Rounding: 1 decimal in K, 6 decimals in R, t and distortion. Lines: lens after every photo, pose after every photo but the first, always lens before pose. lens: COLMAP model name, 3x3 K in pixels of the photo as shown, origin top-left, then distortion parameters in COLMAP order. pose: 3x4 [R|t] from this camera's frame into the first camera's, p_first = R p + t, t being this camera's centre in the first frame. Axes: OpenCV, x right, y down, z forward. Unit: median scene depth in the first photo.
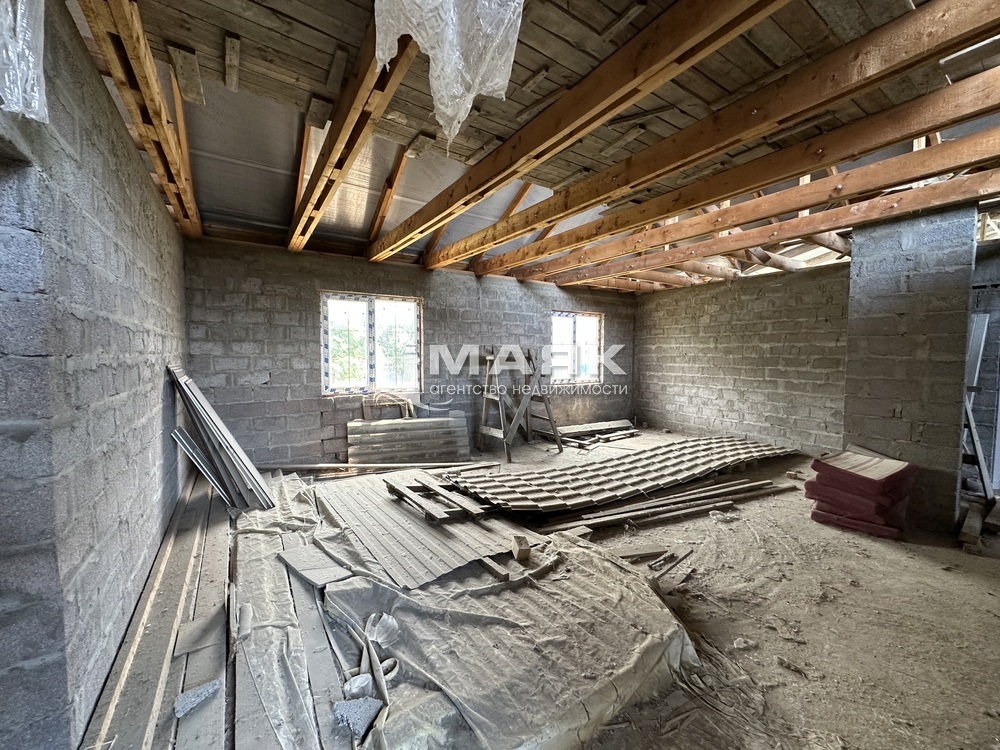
lens RADIAL K [[398.0, 0, 501.5], [0, 398.0, 376.3], [0, 0, 1]] dist [0.002516, -0.000208]
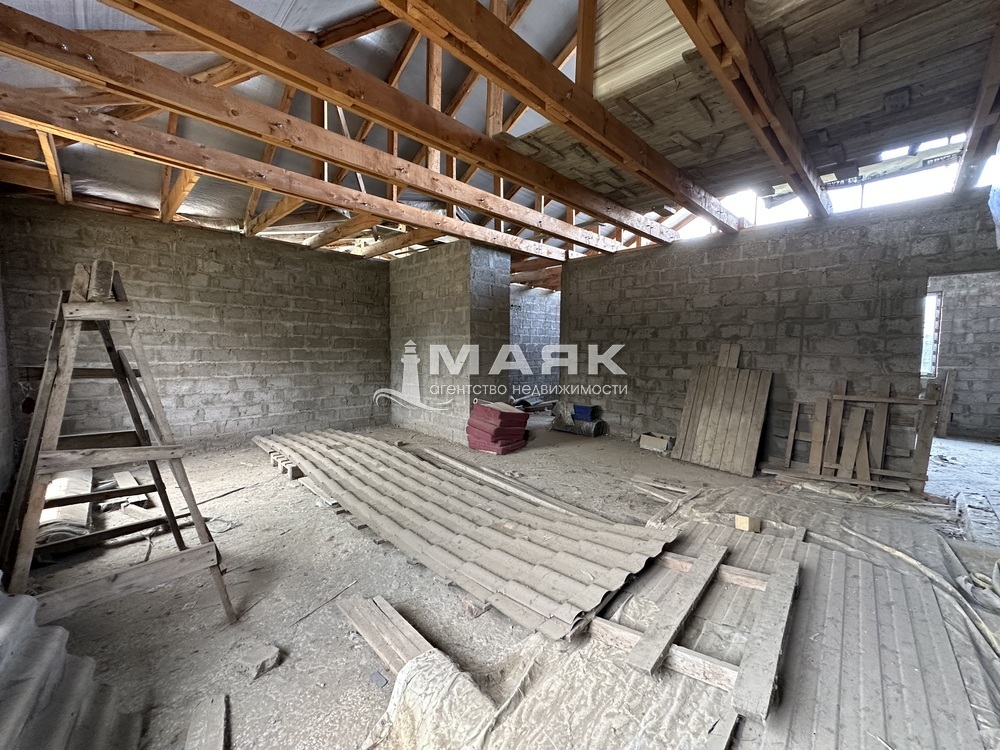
lens RADIAL K [[398.0, 0, 502.7], [0, 398.0, 376.1], [0, 0, 1]] dist [0.002516, -0.000208]
pose [[-0.202499, -0.079001, 0.976091, -0.306800], [0.042249, 0.995108, 0.089305, -0.020206], [-0.978371, 0.059323, -0.198171, 0.704020]]
